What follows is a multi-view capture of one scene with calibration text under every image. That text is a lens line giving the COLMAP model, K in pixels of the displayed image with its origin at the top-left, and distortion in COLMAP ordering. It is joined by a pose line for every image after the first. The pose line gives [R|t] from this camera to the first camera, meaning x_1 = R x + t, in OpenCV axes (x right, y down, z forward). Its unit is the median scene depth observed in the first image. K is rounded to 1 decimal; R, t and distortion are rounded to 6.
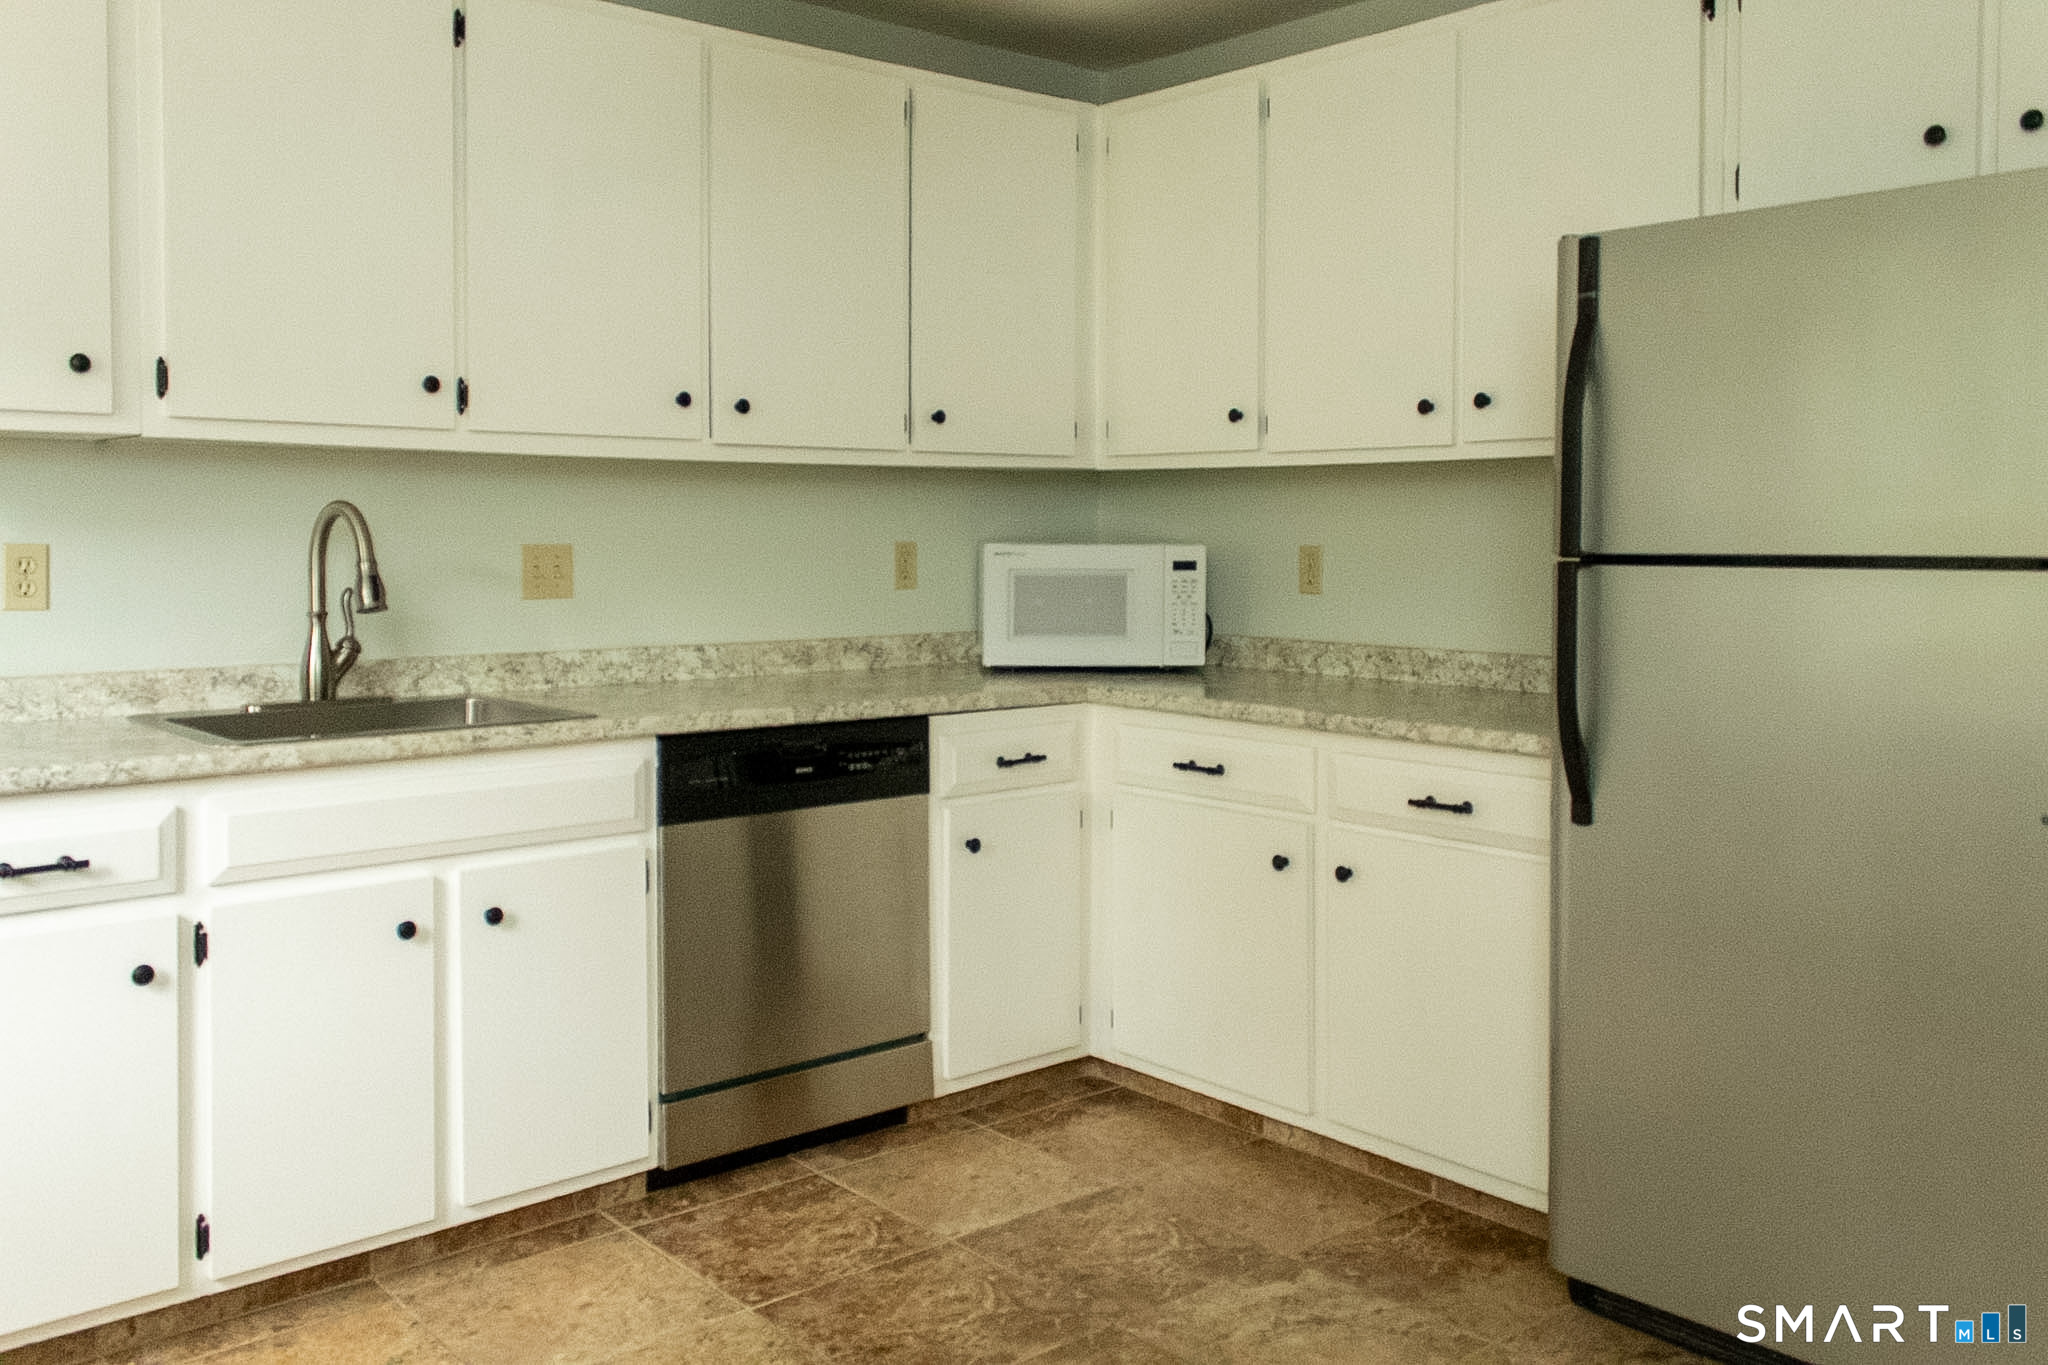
lens RADIAL K [[1649.0, 0, 1022.6], [0, 1649.0, 610.8], [0, 0, 1]] dist [-0.002928, -0.001176]
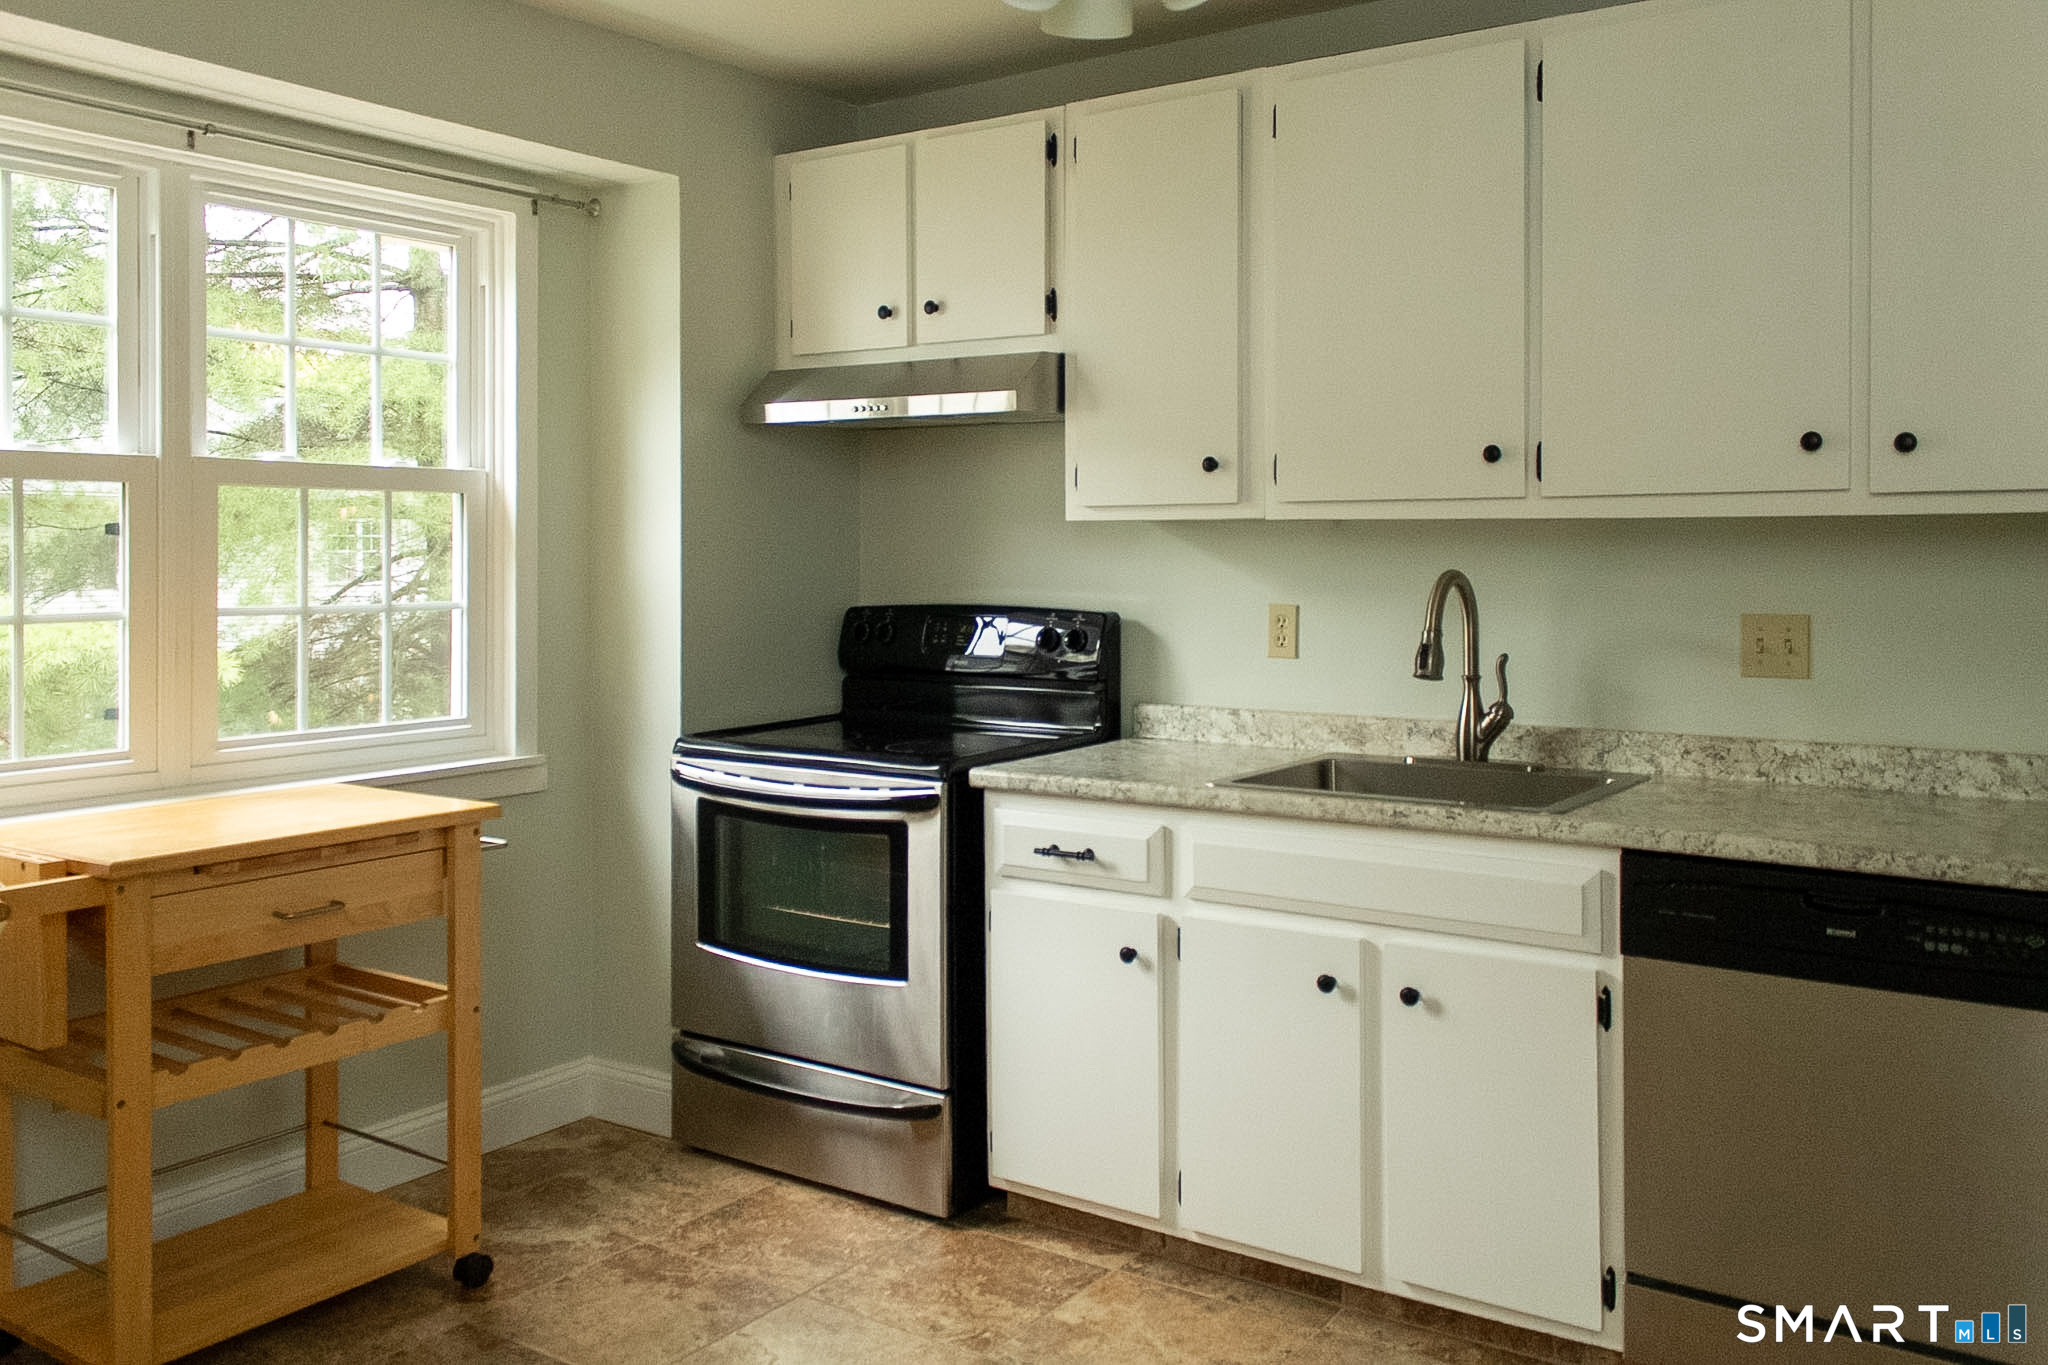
lens RADIAL K [[1707.8, 0, 1022.3], [0, 1707.8, 601.6], [0, 0, 1]] dist [0.018297, -0.004255]
pose [[0.229423, 0.027918, -0.972926, 0.566899], [-0.039762, 0.999023, 0.019291, -0.056321], [0.972514, 0.034260, 0.230309, 0.486182]]
